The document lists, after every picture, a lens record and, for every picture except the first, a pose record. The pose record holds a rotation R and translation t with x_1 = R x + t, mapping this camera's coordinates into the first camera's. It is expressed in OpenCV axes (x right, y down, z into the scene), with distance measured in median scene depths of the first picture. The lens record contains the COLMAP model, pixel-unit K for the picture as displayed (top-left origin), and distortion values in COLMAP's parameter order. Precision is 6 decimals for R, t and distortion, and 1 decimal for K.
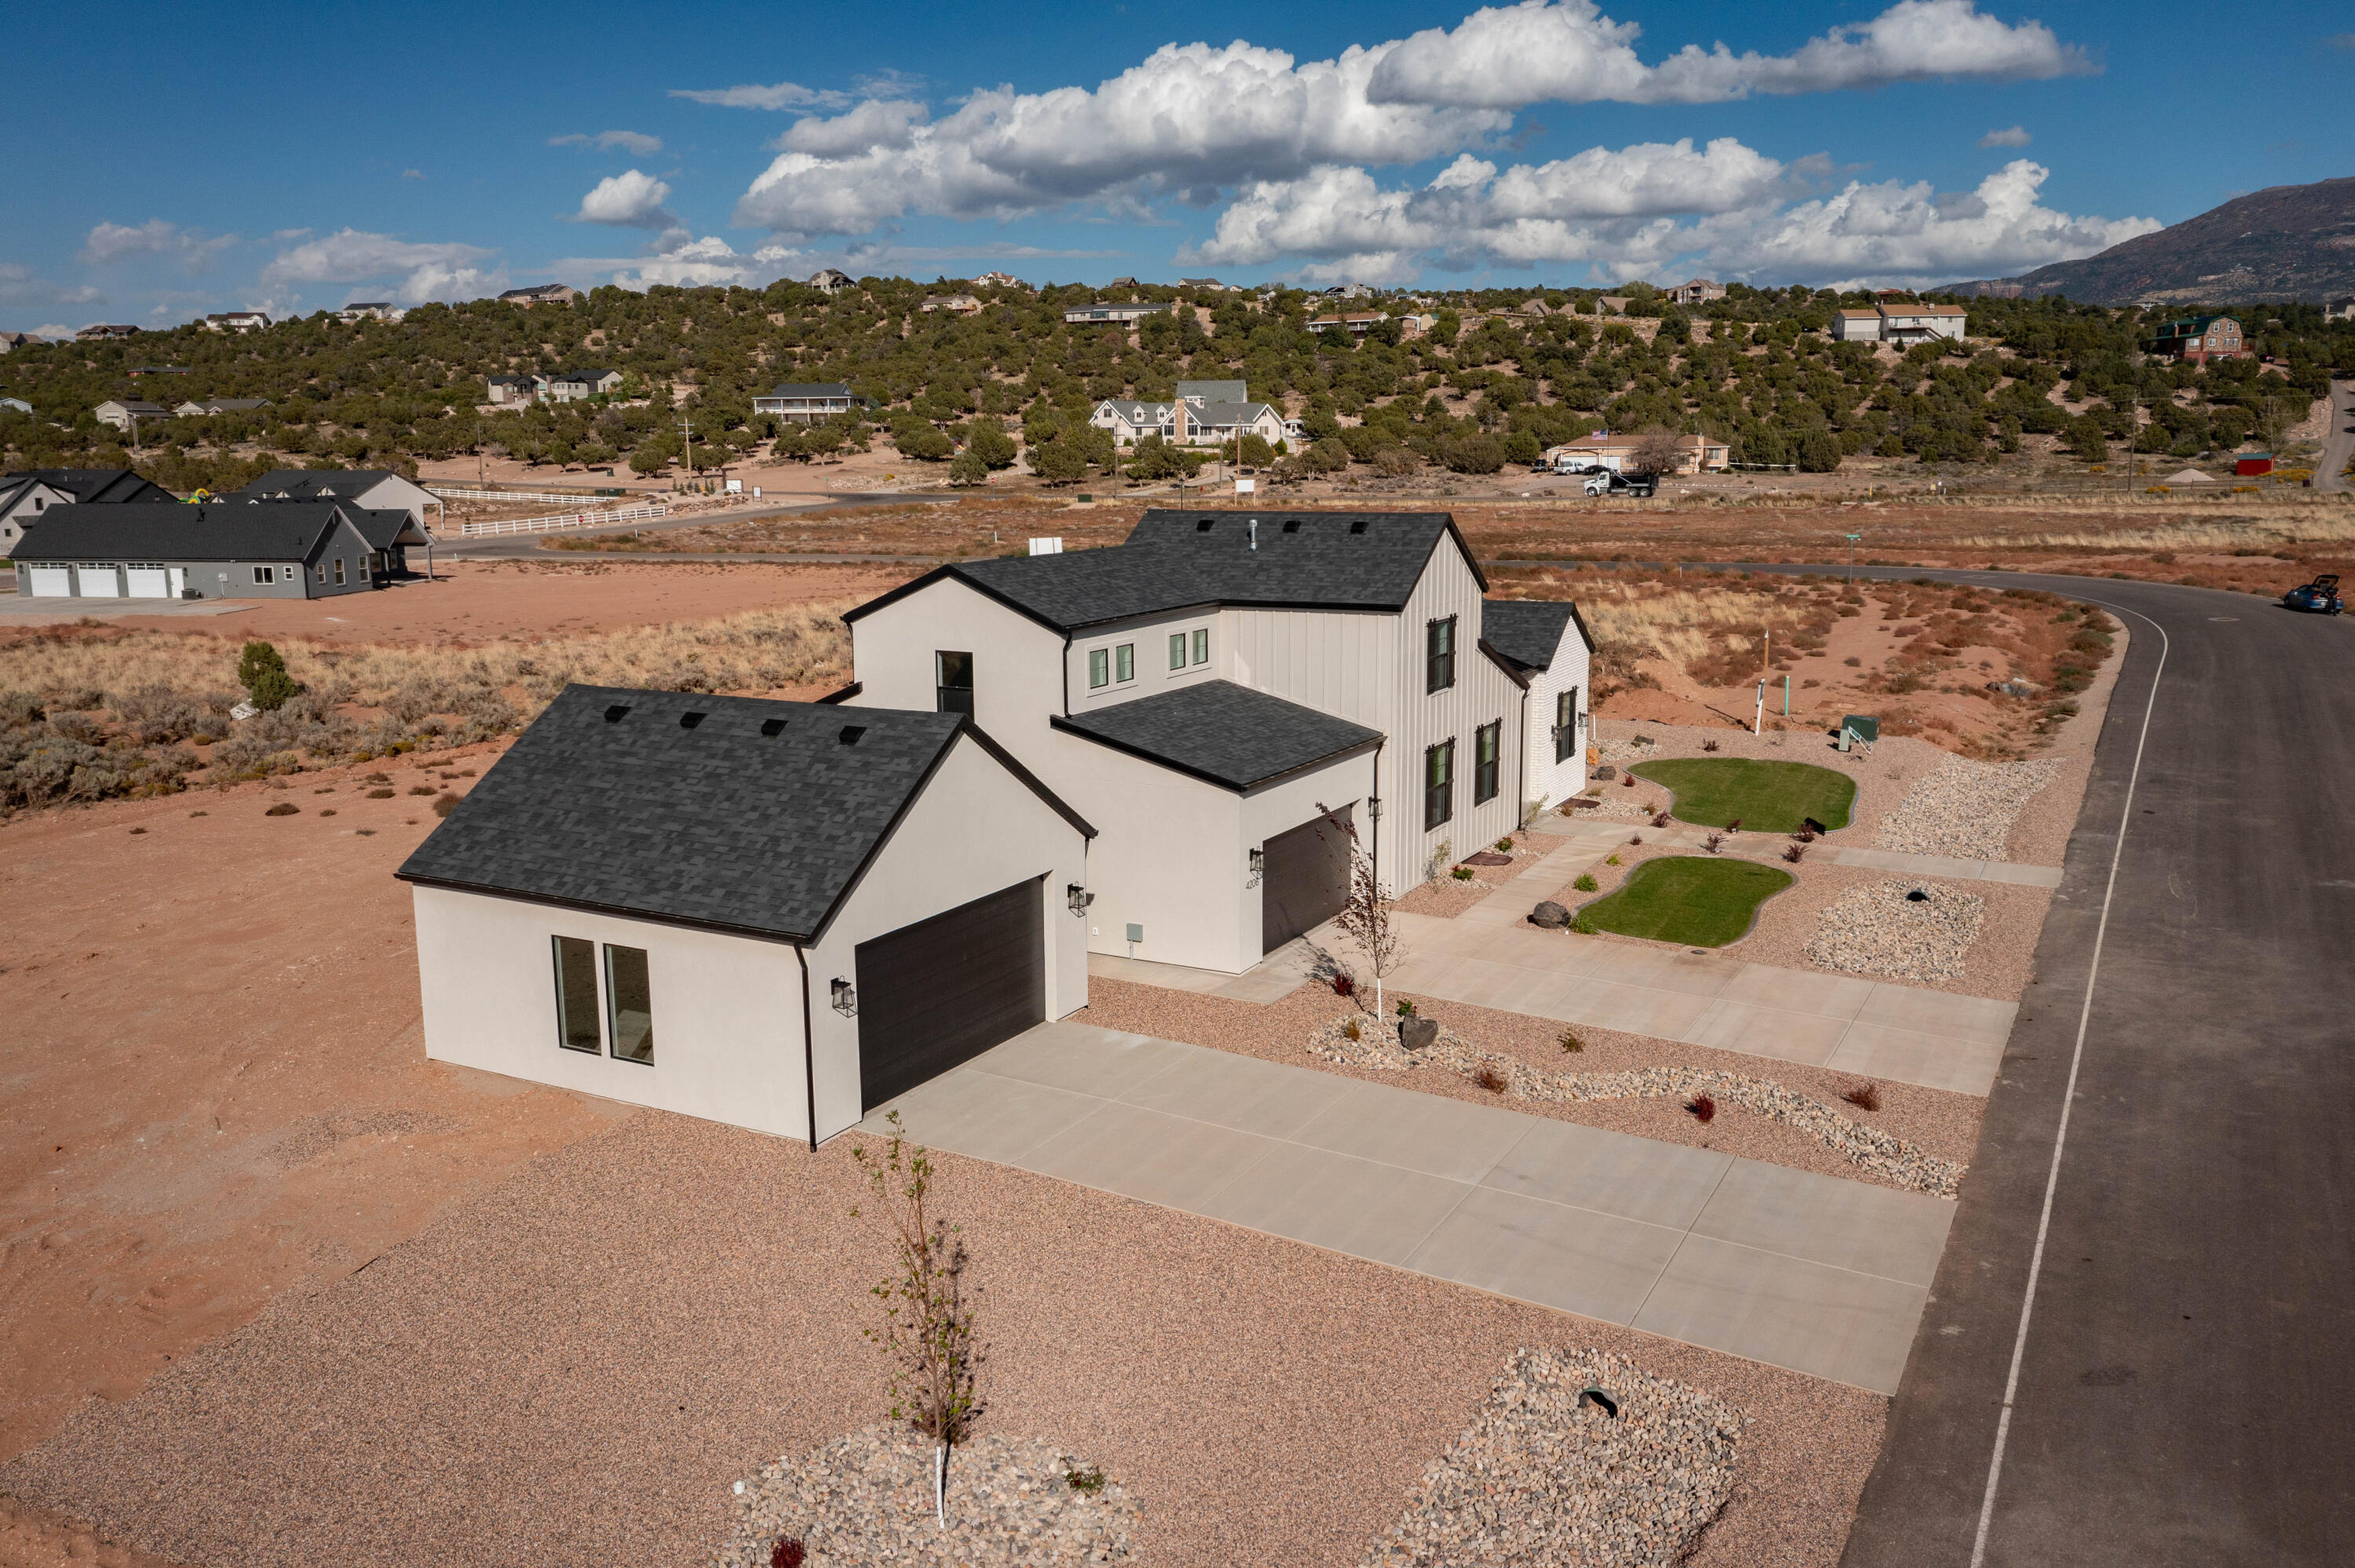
lens RADIAL K [[1823.9, 0, 1177.5], [0, 1823.9, 784.0], [0, 0, 1]] dist [-0.007502, 0.006744]
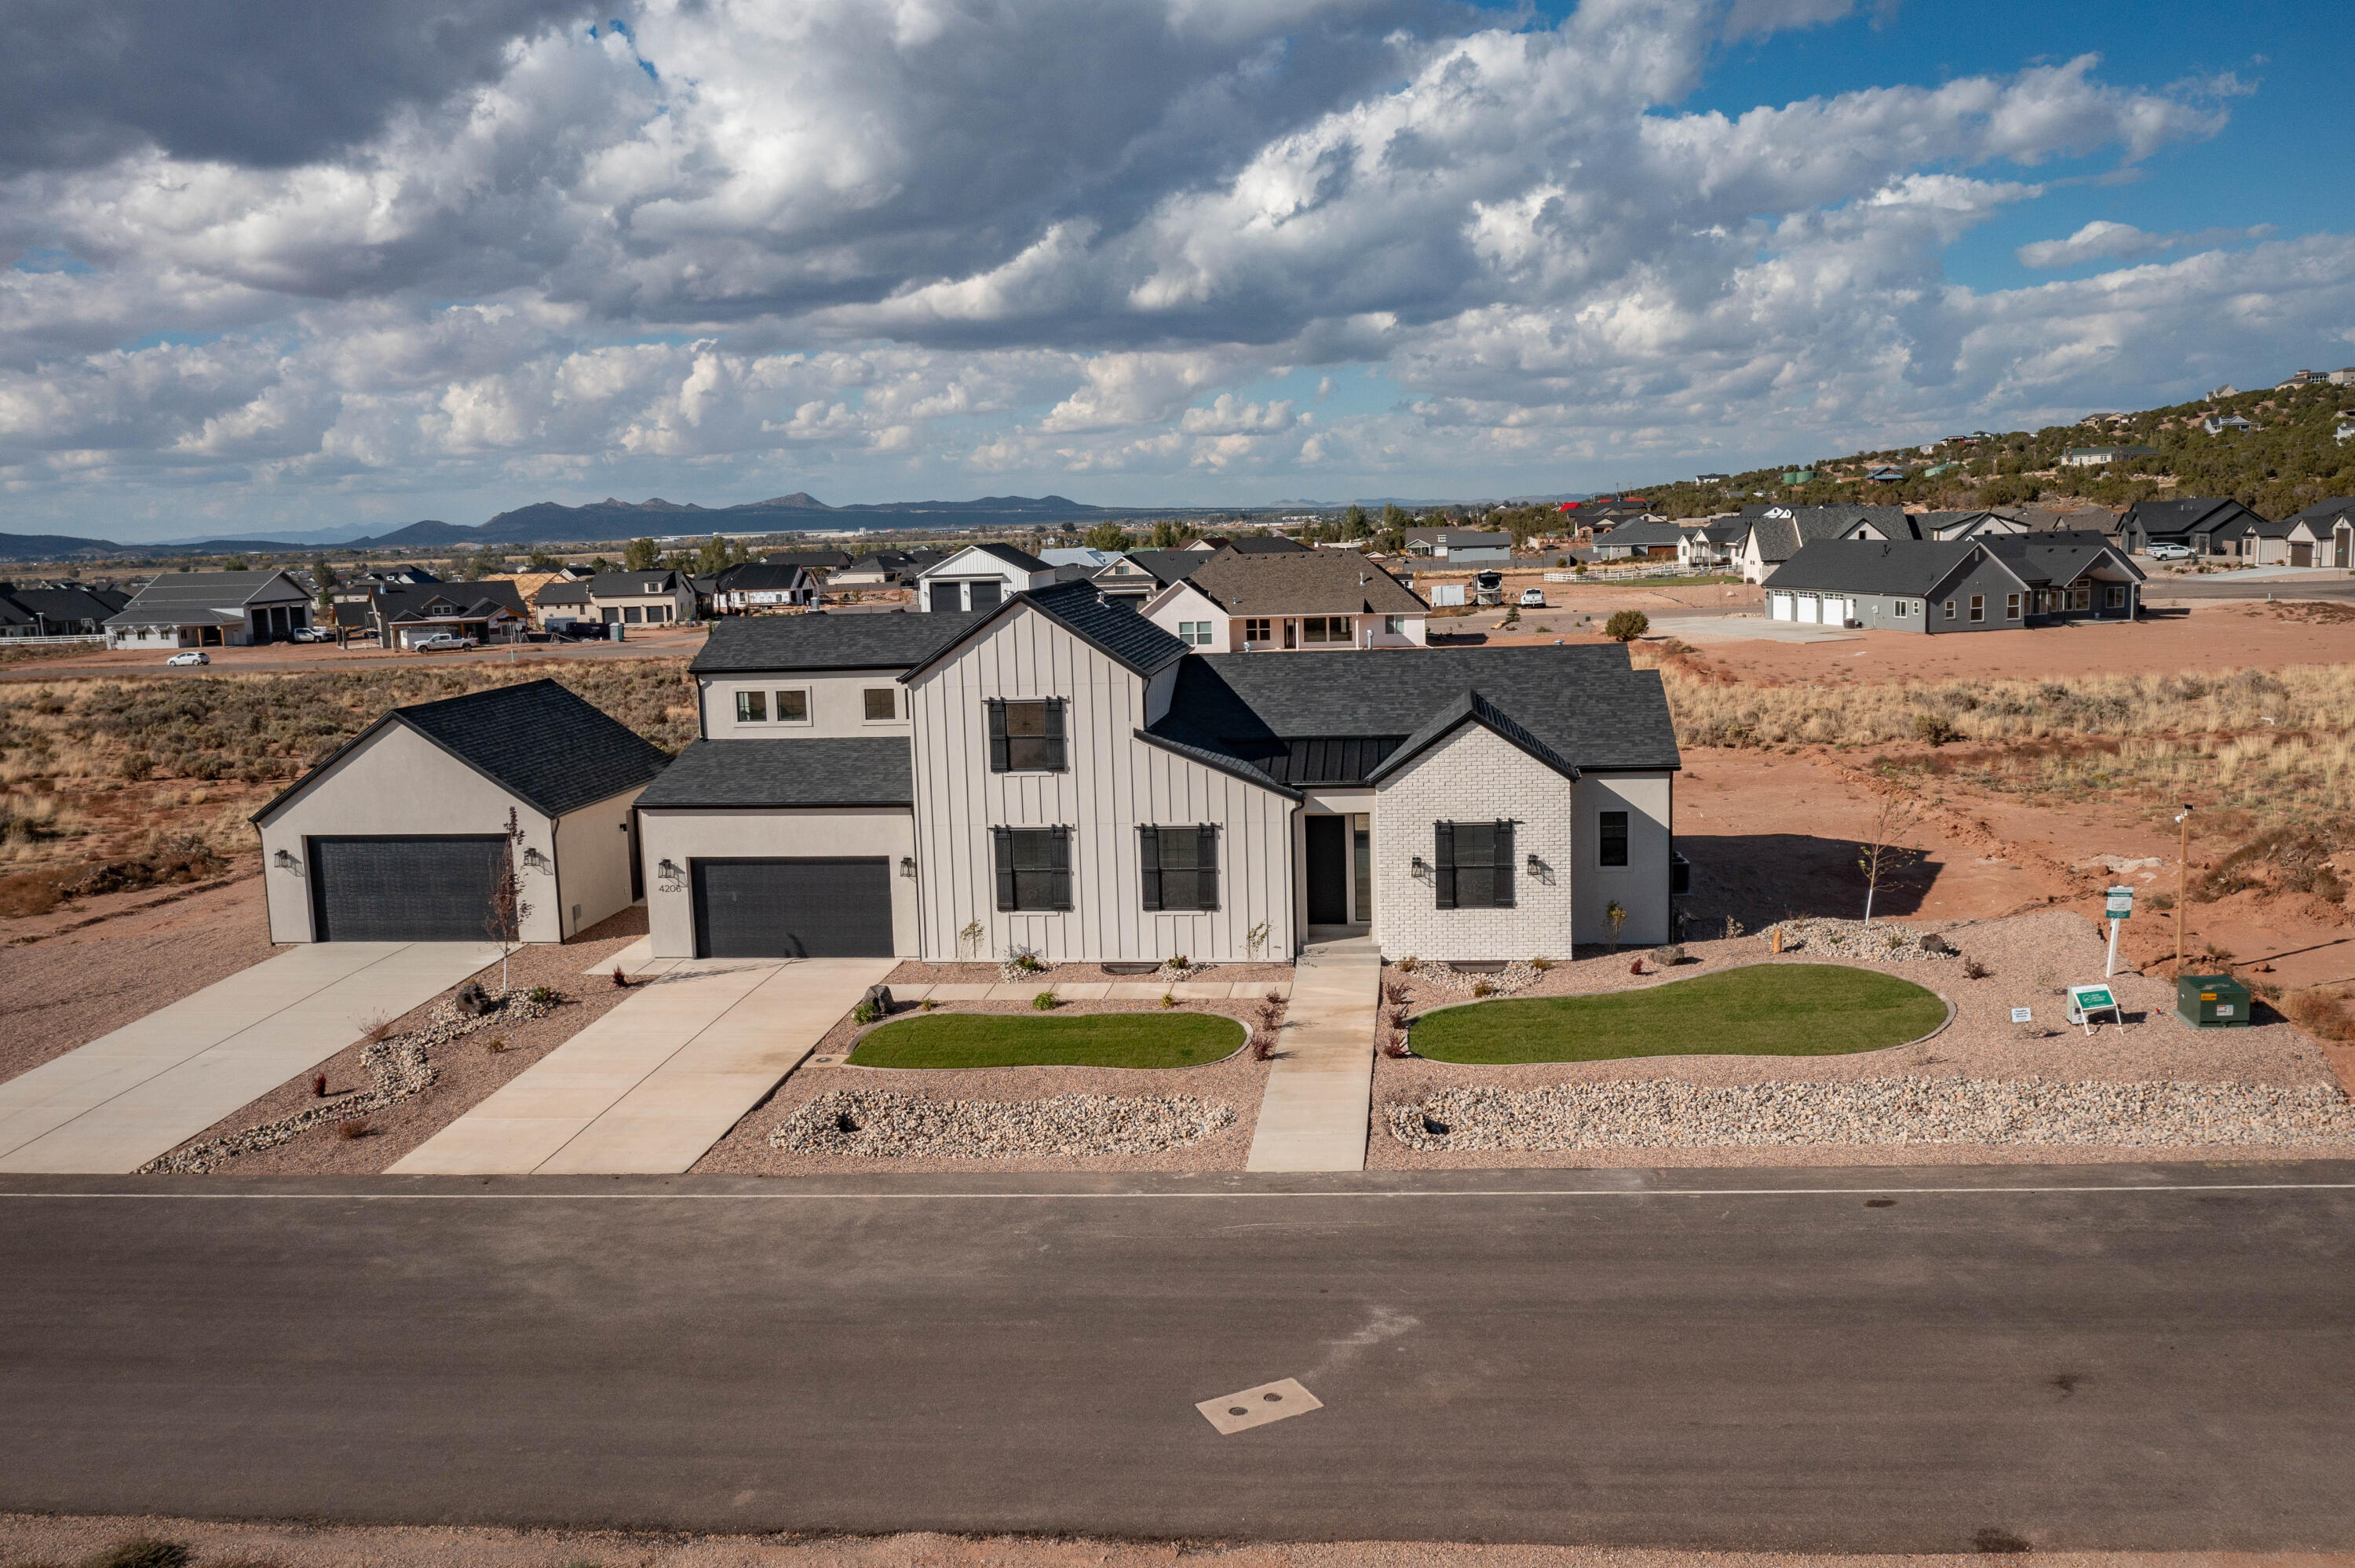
lens RADIAL K [[1861.6, 0, 1177.5], [0, 1861.6, 784.0], [0, 0, 1]] dist [-0.002341, -0.001049]
pose [[0.356140, 0.128110, -0.925609, 0.150837], [-0.140511, 0.986637, 0.082493, -0.019085], [0.923808, 0.100679, 0.369381, 0.097627]]
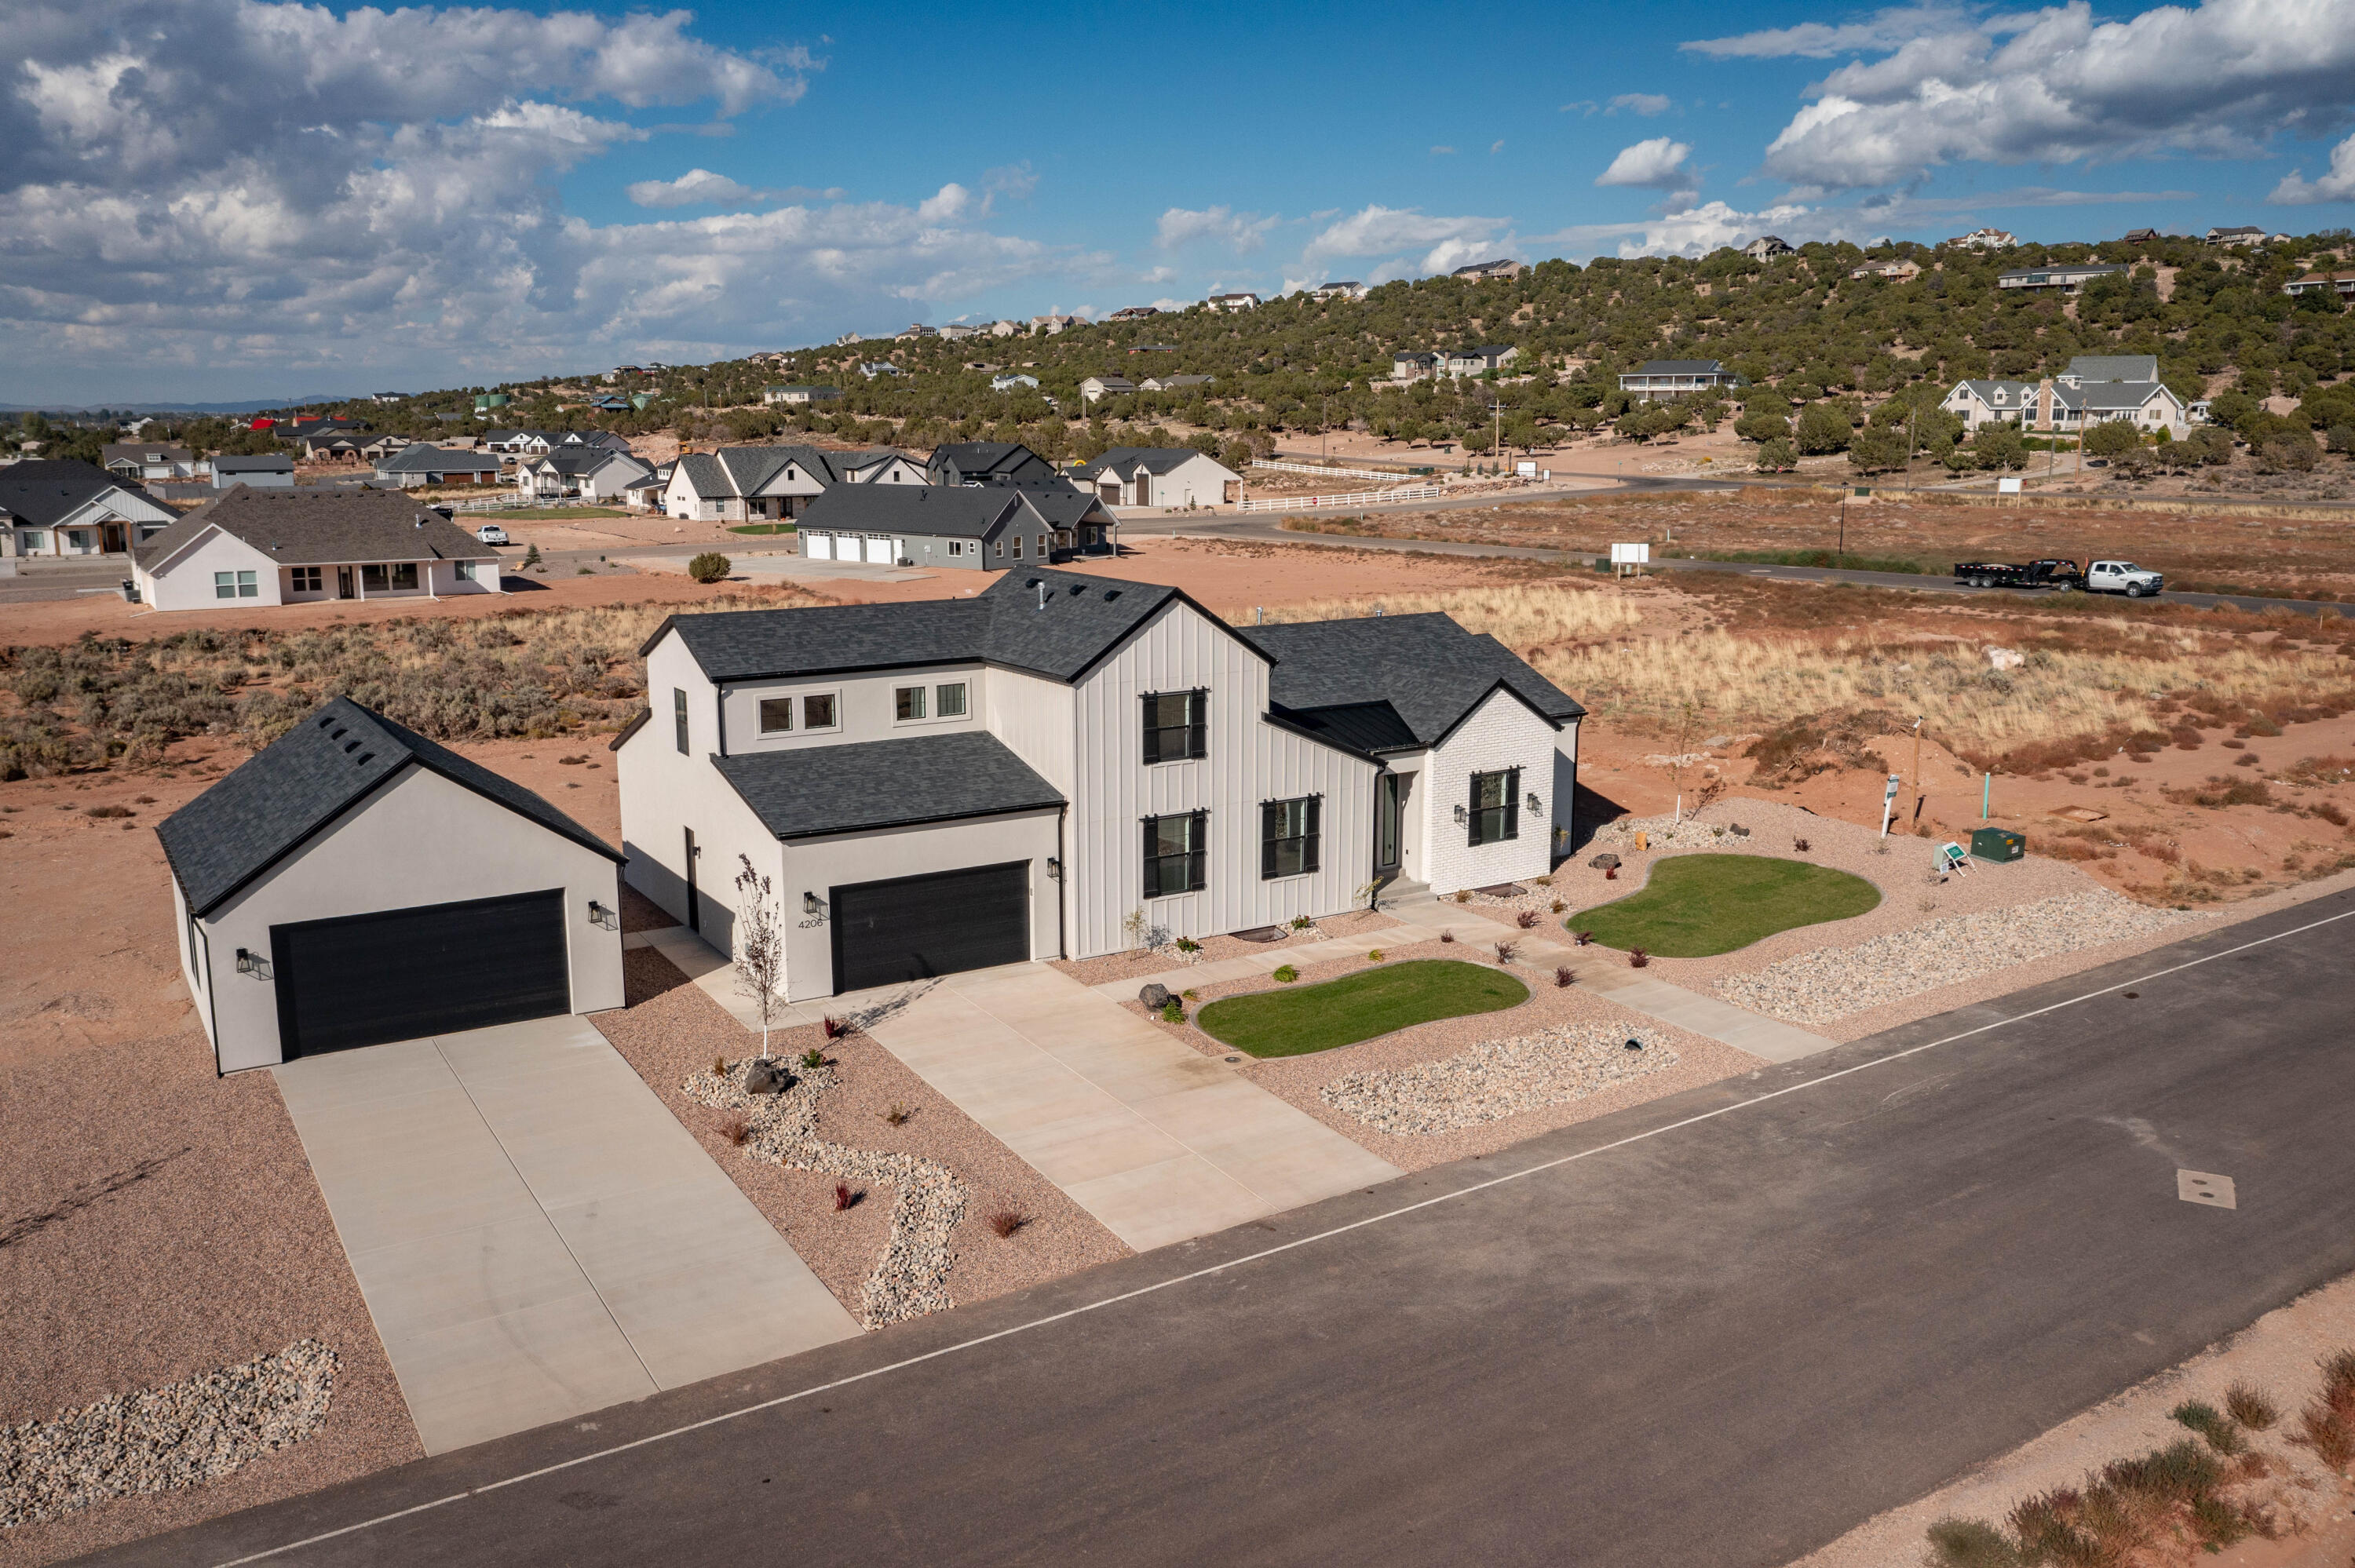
lens RADIAL K [[1823.9, 0, 1177.5], [0, 1823.9, 784.0], [0, 0, 1]] dist [-0.007502, 0.006744]
pose [[0.870766, 0.104650, -0.480432, 0.087281], [-0.096348, 0.994462, 0.041991, -0.011269], [0.482166, 0.009725, 0.876026, 0.016232]]
